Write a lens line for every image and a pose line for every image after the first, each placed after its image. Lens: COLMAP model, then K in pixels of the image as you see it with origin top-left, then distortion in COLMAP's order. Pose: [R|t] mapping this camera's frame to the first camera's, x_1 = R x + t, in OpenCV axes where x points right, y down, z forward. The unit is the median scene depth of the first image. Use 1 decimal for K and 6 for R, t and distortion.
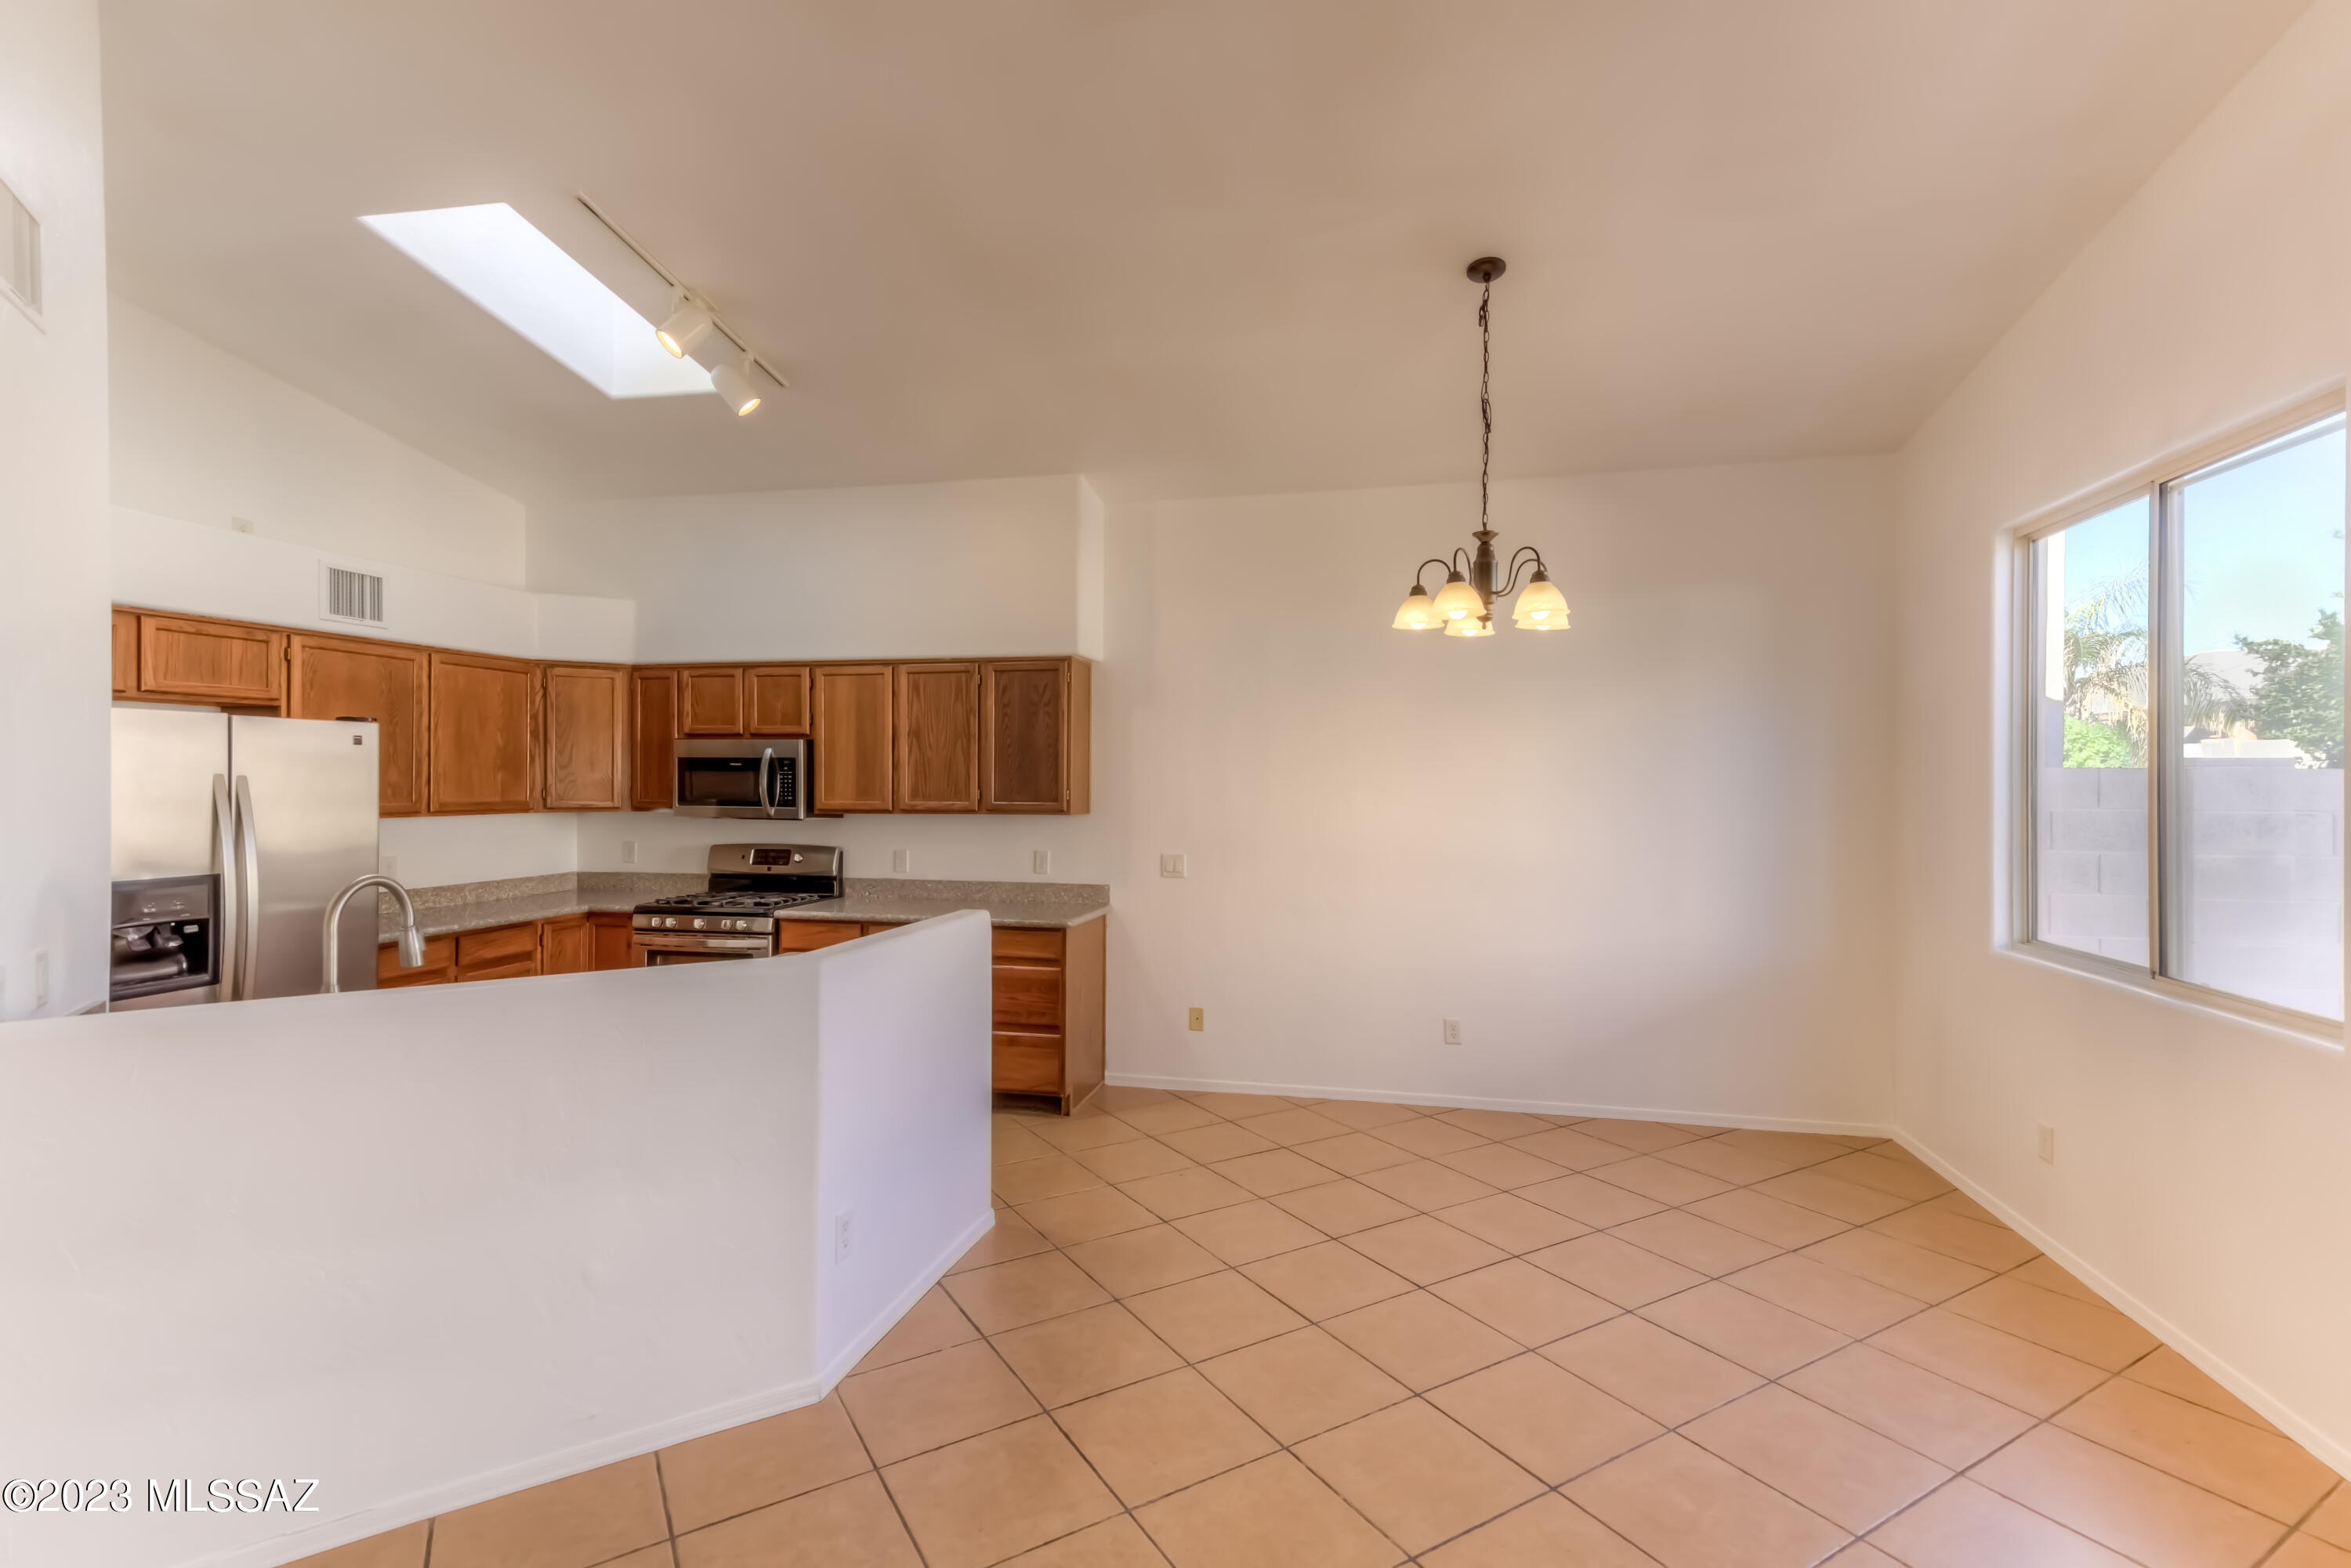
lens RADIAL K [[1093.3, 0, 1159.6], [0, 1093.3, 785.9], [0, 0, 1]] dist [0.023887, 0.001195]
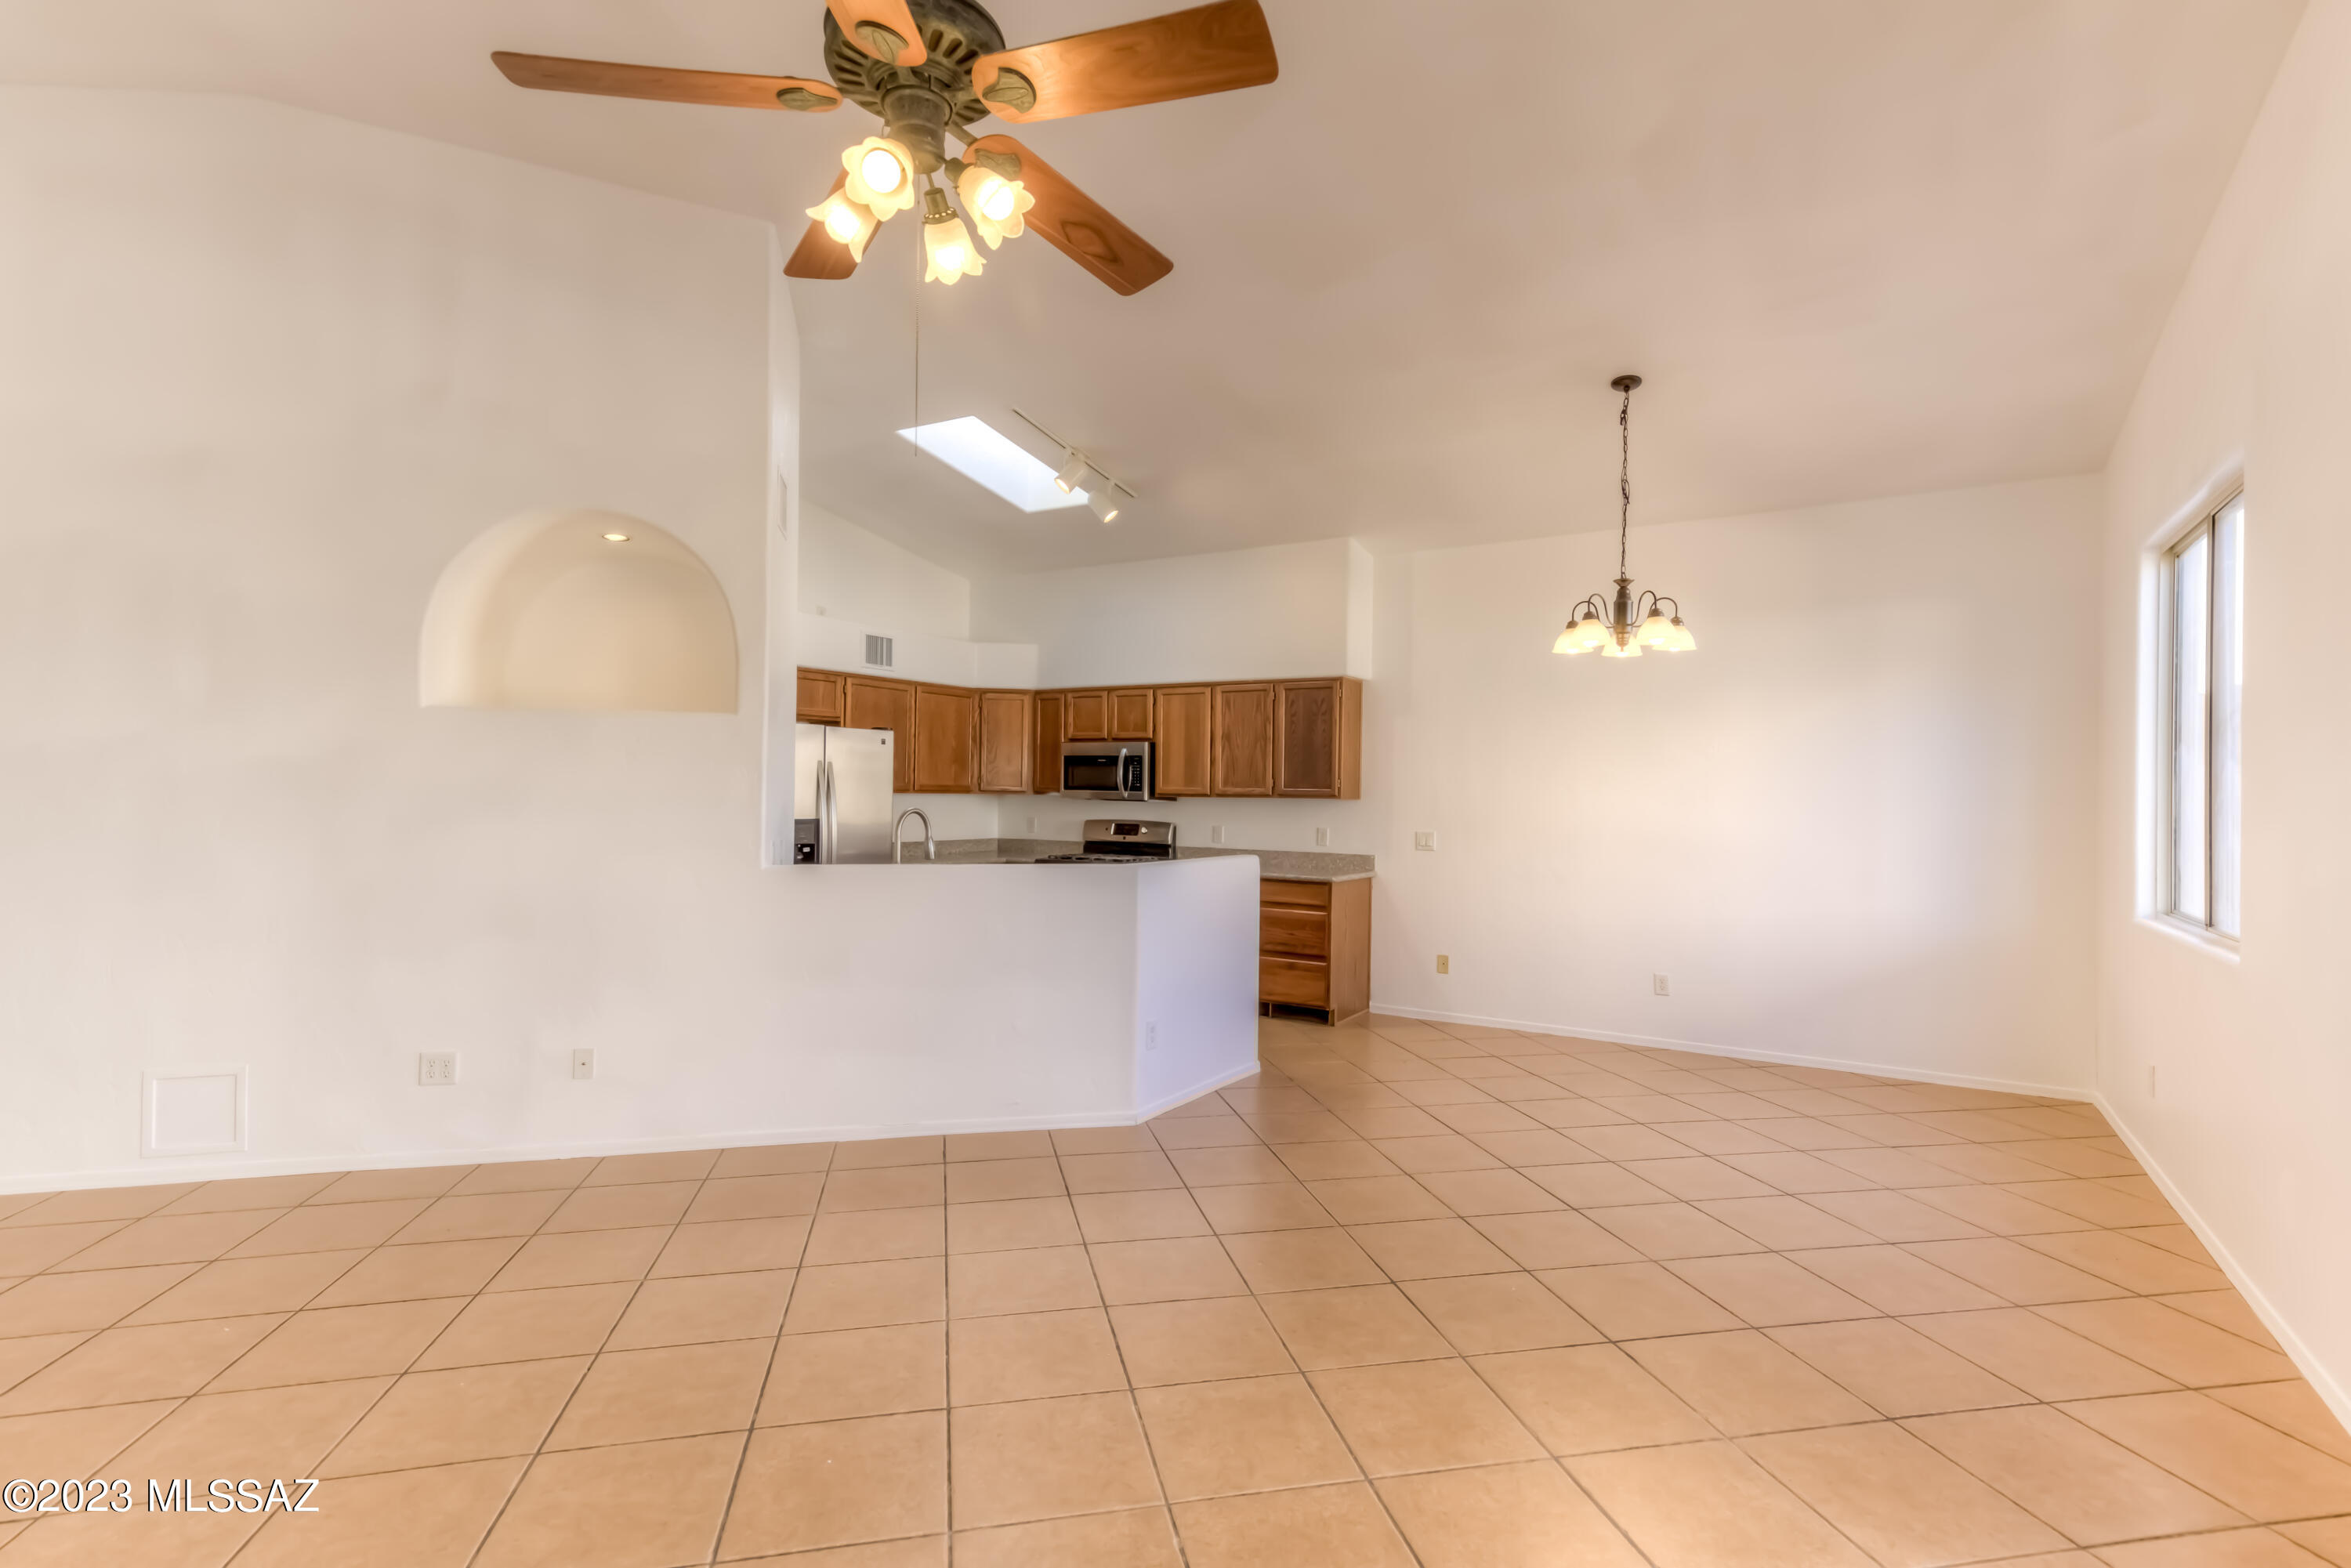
lens RADIAL K [[1093.3, 0, 1155.1], [0, 1093.3, 784.3], [0, 0, 1]] dist [0.023887, 0.001195]
pose [[0.946139, 0.007016, -0.323686, 0.129464], [-0.010855, 0.999891, -0.010056, 0.024816], [0.323580, 0.013028, 0.946111, -0.296556]]
